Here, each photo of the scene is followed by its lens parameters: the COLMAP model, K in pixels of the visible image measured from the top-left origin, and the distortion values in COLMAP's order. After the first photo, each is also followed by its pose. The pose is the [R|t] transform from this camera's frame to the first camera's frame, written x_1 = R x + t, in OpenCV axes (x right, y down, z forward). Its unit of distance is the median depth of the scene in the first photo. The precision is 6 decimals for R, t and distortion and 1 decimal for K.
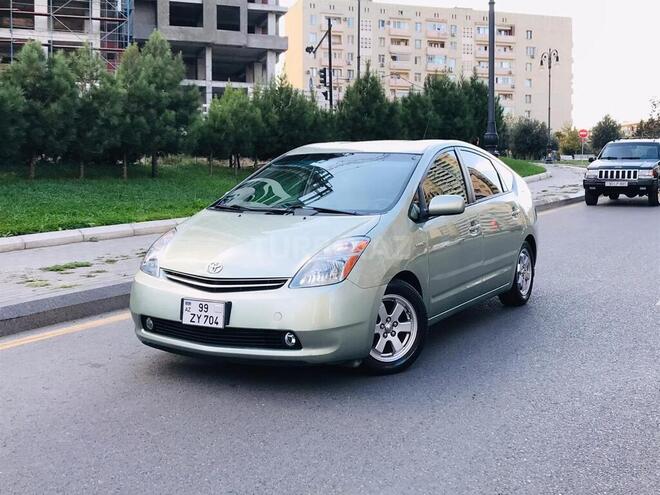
lens RADIAL K [[858.9, 0, 328.5], [0, 858.9, 247.8], [0, 0, 1]] dist [0.014147, 0.000000]
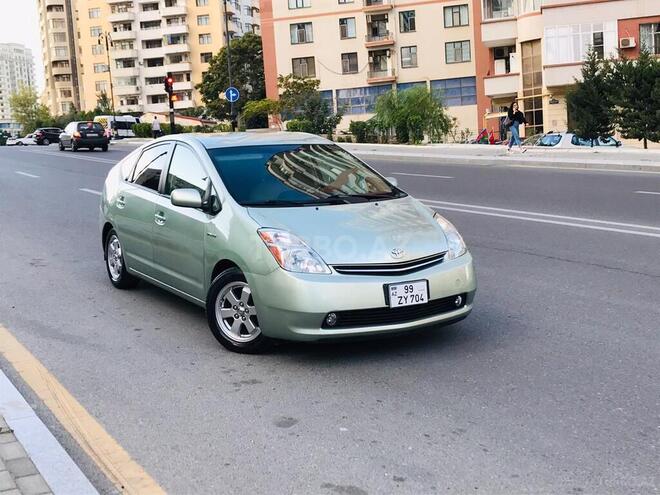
lens RADIAL K [[846.8, 0, 331.2], [0, 846.8, 246.1], [0, 0, 1]] dist [0.024499, 0.000000]
pose [[0.510711, -0.122668, 0.850956, -0.611217], [0.097590, 0.991643, 0.084379, -0.048003], [-0.854196, 0.039952, 0.518415, 0.276299]]
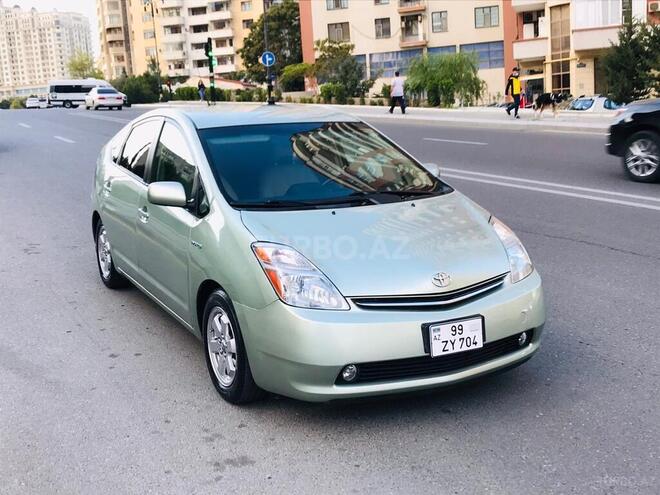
lens RADIAL K [[788.7, 0, 330.9], [0, 788.7, 250.5], [0, 0, 1]] dist [-0.001881, 0.000000]
pose [[0.546692, -0.171241, 0.819637, -0.437615], [0.096544, 0.985227, 0.141443, -0.065524], [-0.831750, 0.001806, 0.555148, 0.370170]]
